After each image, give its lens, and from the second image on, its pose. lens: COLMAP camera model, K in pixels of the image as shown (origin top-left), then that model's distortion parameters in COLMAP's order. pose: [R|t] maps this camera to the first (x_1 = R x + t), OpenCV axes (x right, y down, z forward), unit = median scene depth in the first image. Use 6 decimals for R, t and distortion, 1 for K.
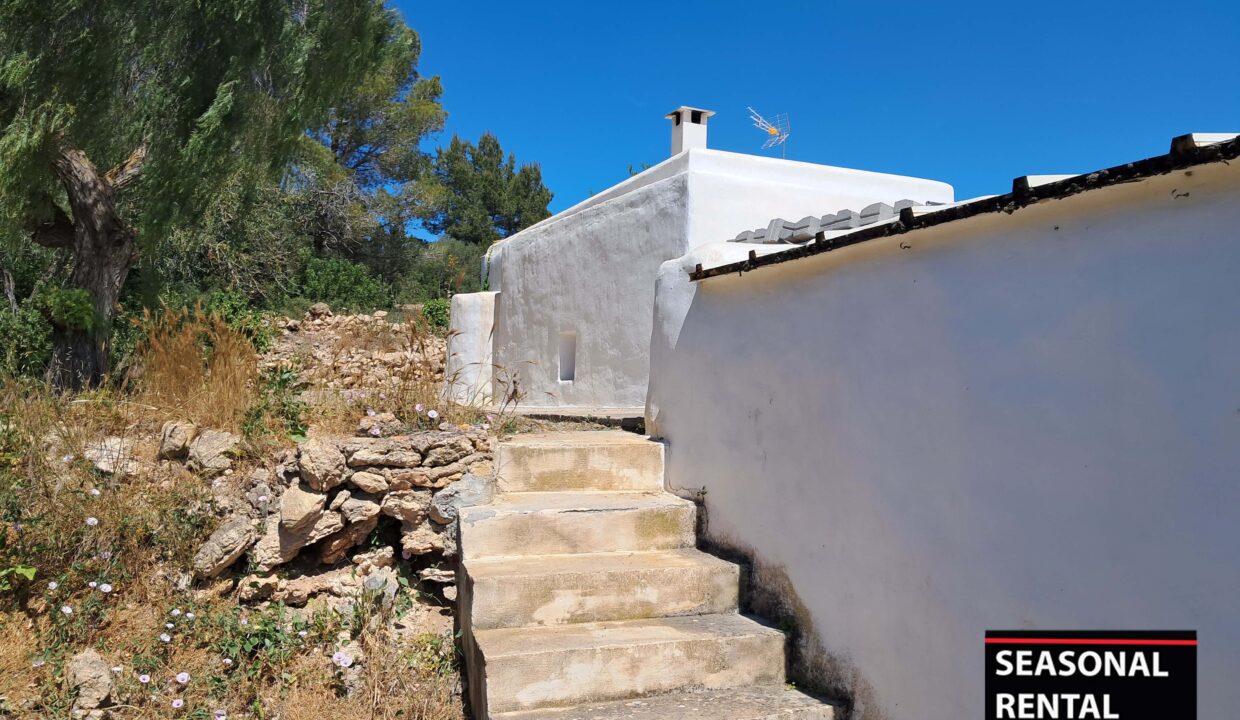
lens RADIAL K [[1014.0, 0, 620.0], [0, 1014.0, 360.0], [0, 0, 1]] dist [0.226788, -0.665091]
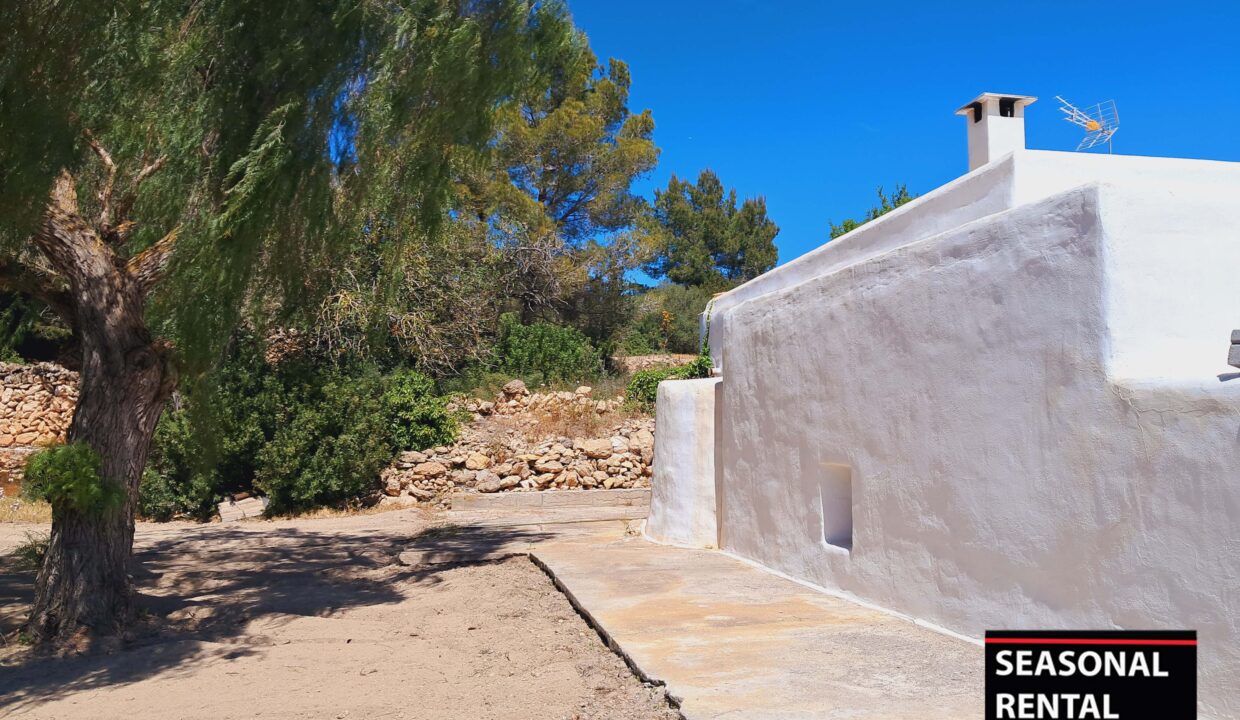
lens RADIAL K [[1014.0, 0, 620.0], [0, 1014.0, 360.0], [0, 0, 1]] dist [0.226788, -0.665091]
pose [[0.974579, -0.042883, -0.219902, -0.023009], [0.035460, 0.998664, -0.037593, -0.041552], [0.221220, 0.028839, 0.974797, 0.218087]]
